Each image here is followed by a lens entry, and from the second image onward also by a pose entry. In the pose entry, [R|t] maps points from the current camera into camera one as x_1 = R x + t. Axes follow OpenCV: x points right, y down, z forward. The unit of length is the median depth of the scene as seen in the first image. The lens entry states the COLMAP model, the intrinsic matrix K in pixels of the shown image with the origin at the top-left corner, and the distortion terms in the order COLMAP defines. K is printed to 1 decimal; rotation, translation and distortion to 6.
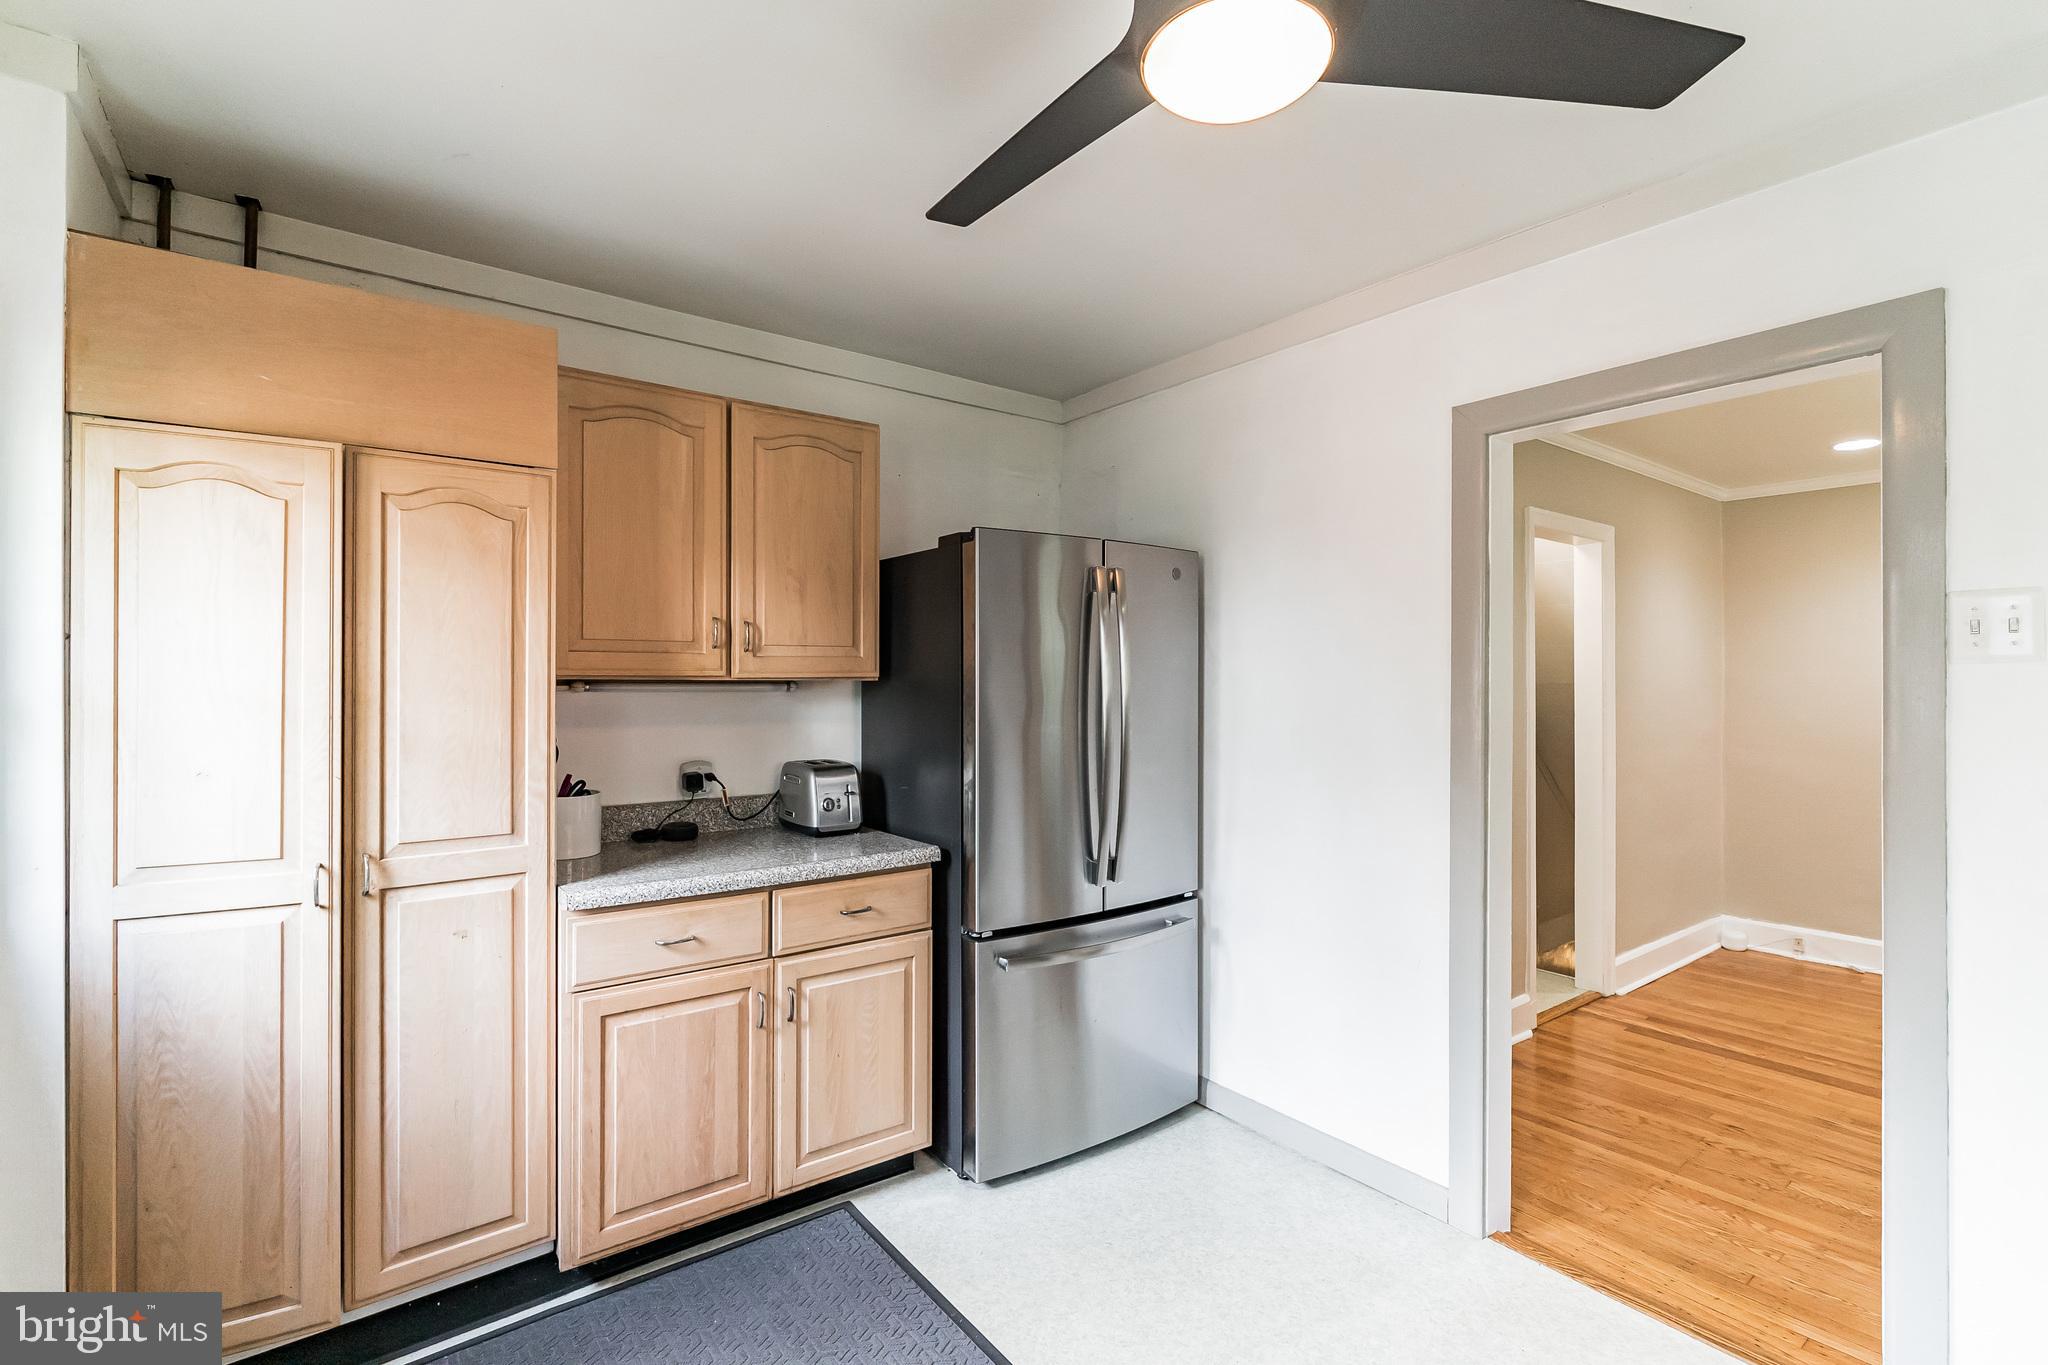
lens RADIAL K [[940.2, 0, 1054.8], [0, 940.2, 678.1], [0, 0, 1]] dist [-0.001722, 0.000767]
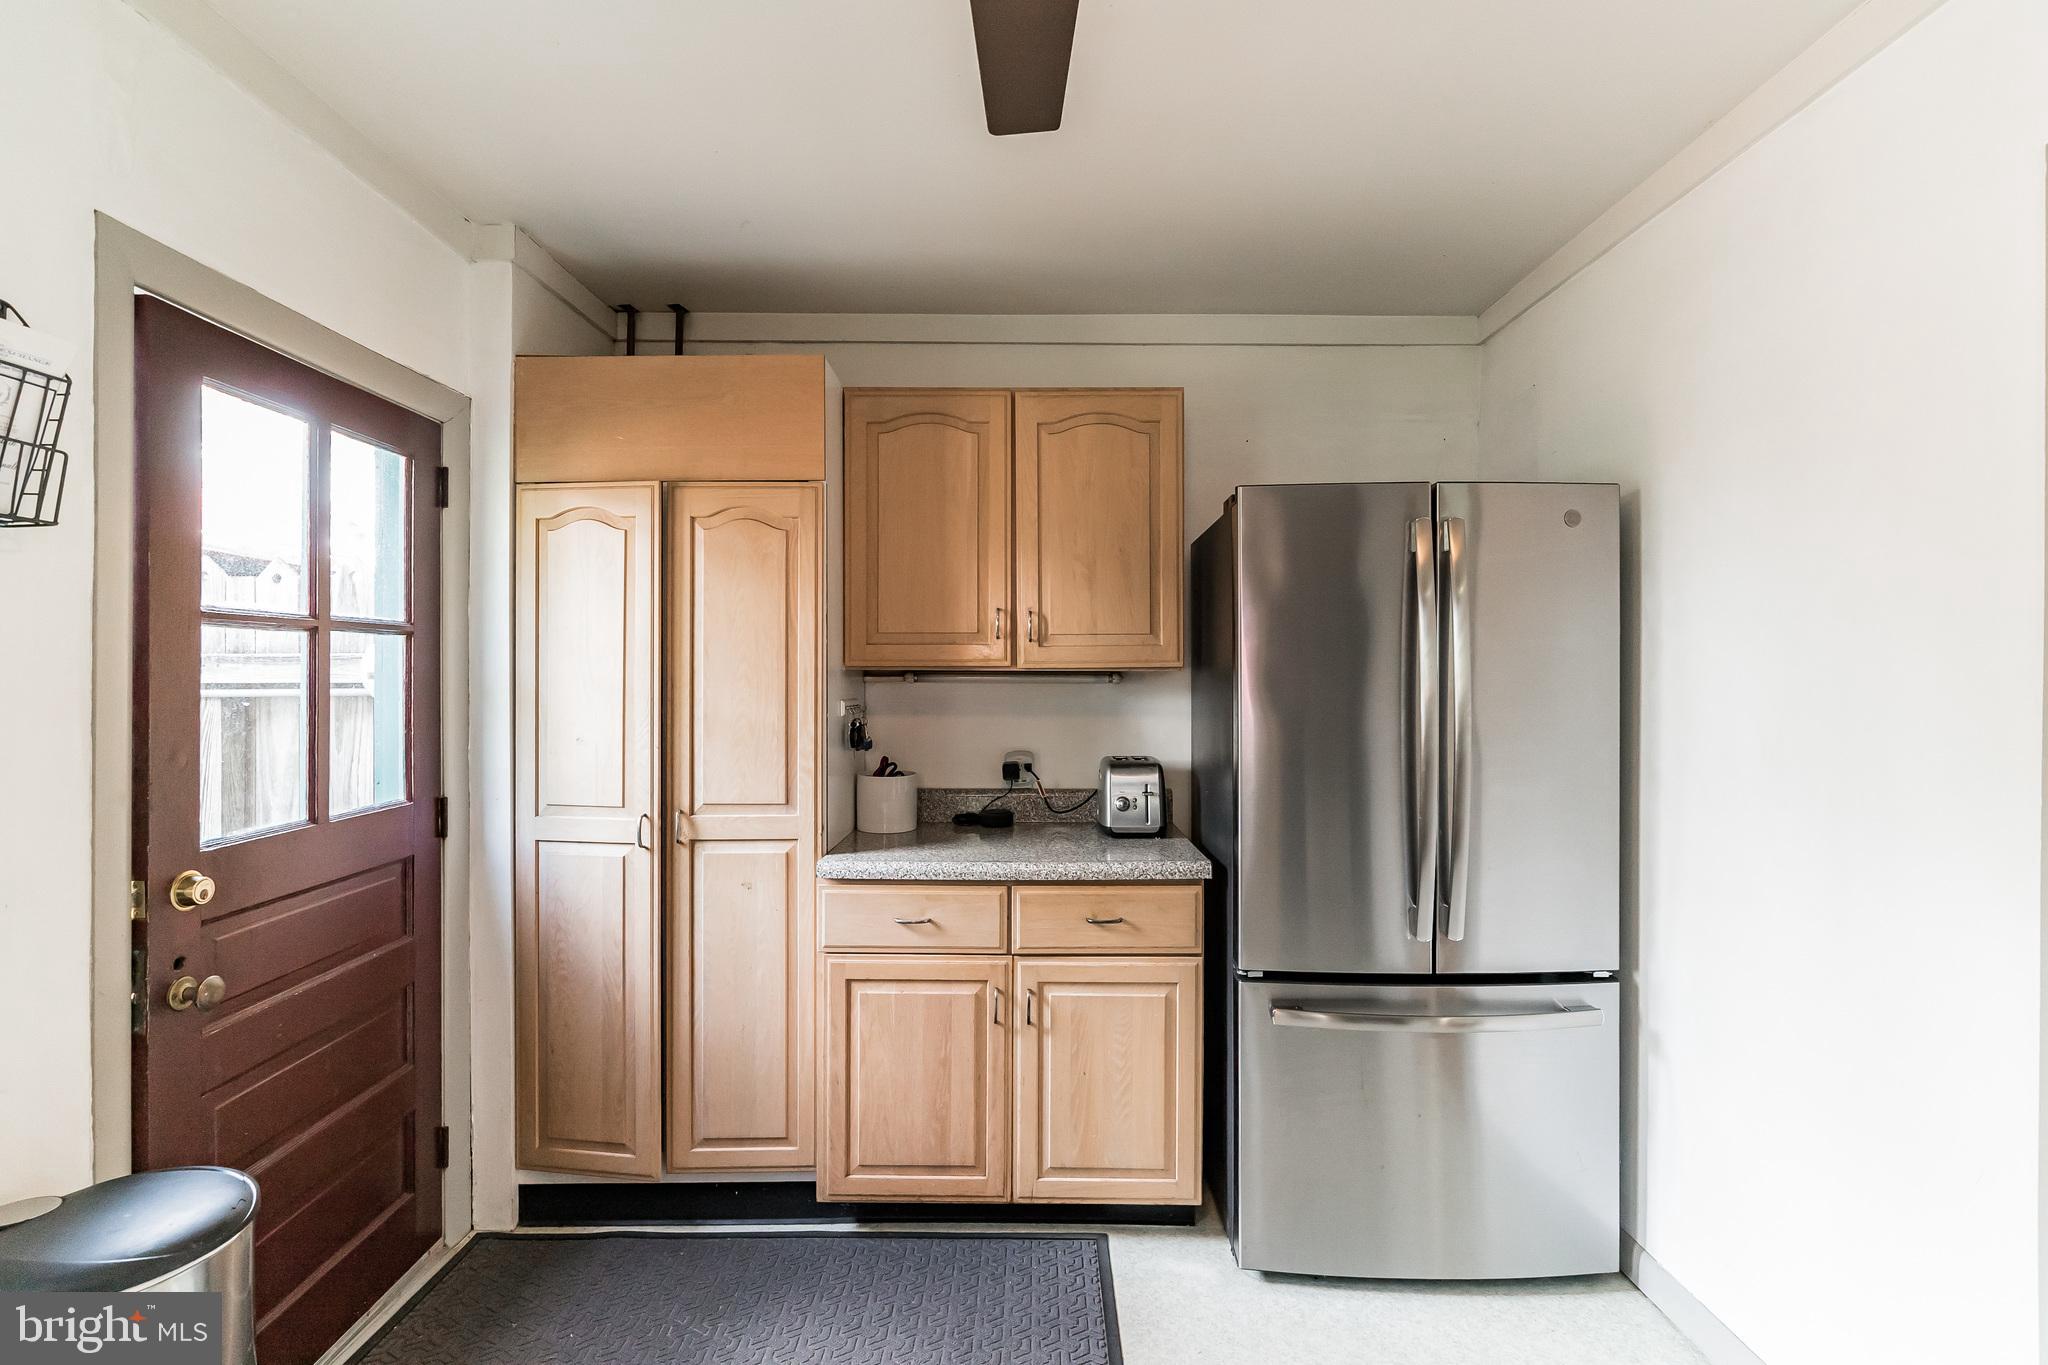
lens RADIAL K [[942.4, 0, 1023.5], [0, 942.4, 679.1], [0, 0, 1]] dist [-0.005241, -0.000285]
pose [[0.786693, -0.001215, -0.617343, 0.306510], [0.001850, 0.999998, 0.000389, 0.011954], [0.617341, -0.001448, 0.786694, 0.238671]]
